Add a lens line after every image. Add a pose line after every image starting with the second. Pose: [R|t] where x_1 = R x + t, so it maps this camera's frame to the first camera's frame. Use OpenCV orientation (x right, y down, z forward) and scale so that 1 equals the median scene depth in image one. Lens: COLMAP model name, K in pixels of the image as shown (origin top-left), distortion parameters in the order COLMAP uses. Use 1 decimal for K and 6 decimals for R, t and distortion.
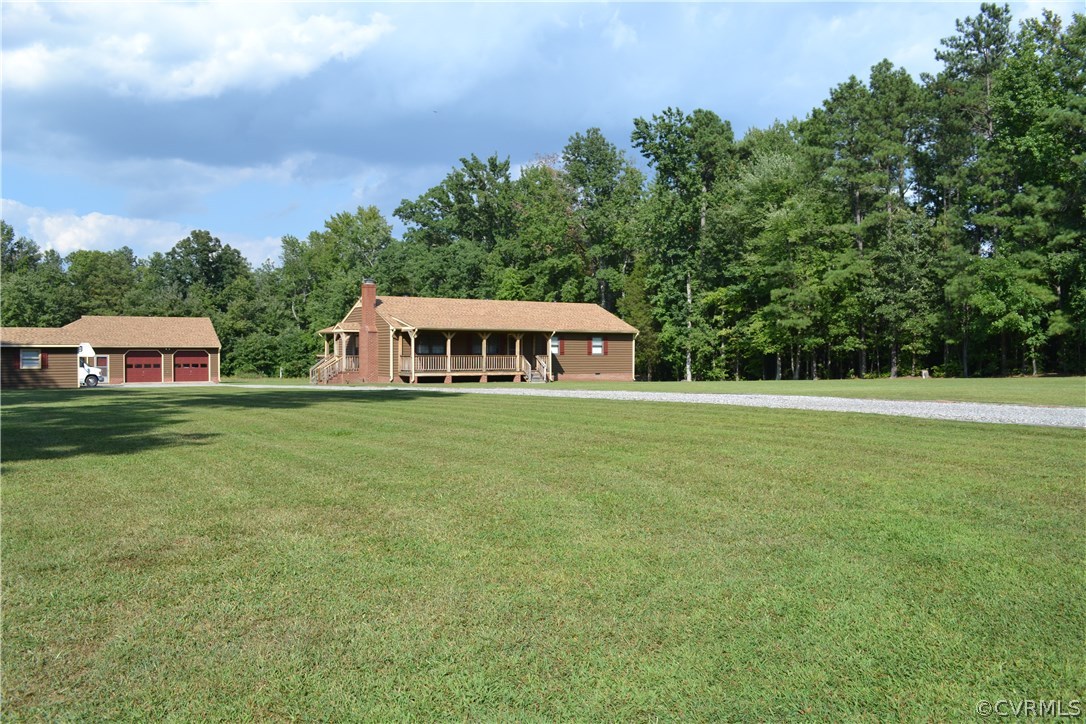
lens RADIAL K [[876.5, 0, 546.7], [0, 876.5, 372.9], [0, 0, 1]] dist [-0.081925, 0.006672]
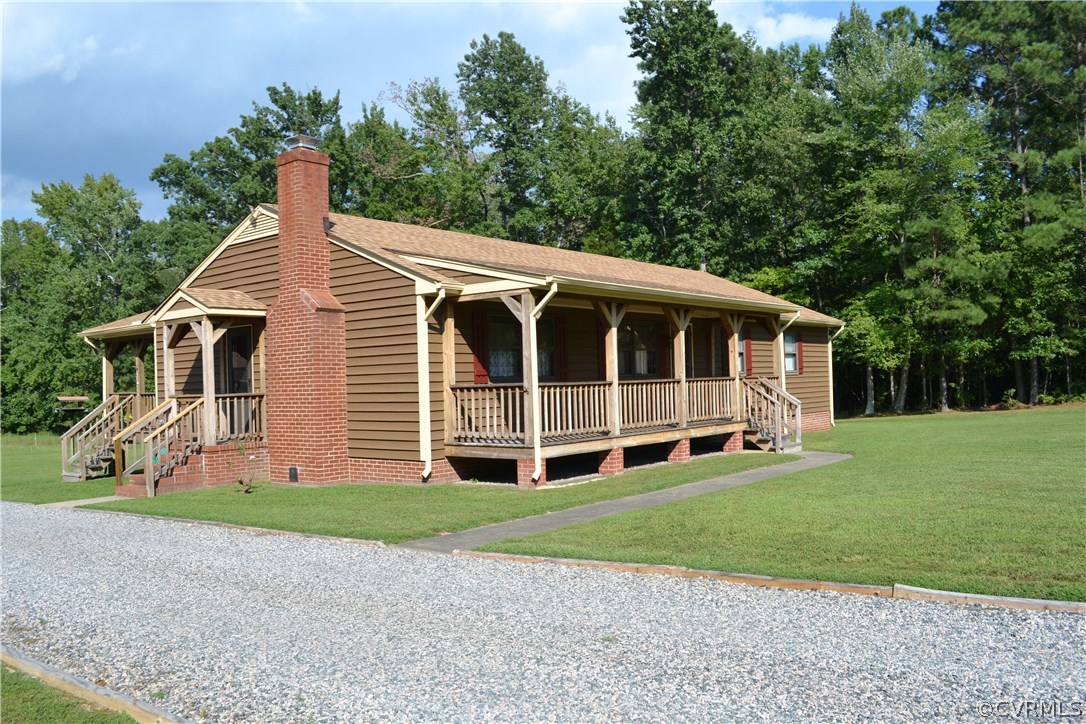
lens RADIAL K [[876.5, 0, 546.7], [0, 876.5, 372.9], [0, 0, 1]] dist [-0.081925, 0.006672]
pose [[0.950376, -0.027264, 0.309906, -0.089182], [0.038607, 0.998788, -0.030525, -0.005631], [-0.308698, 0.040975, 0.950277, 0.282820]]
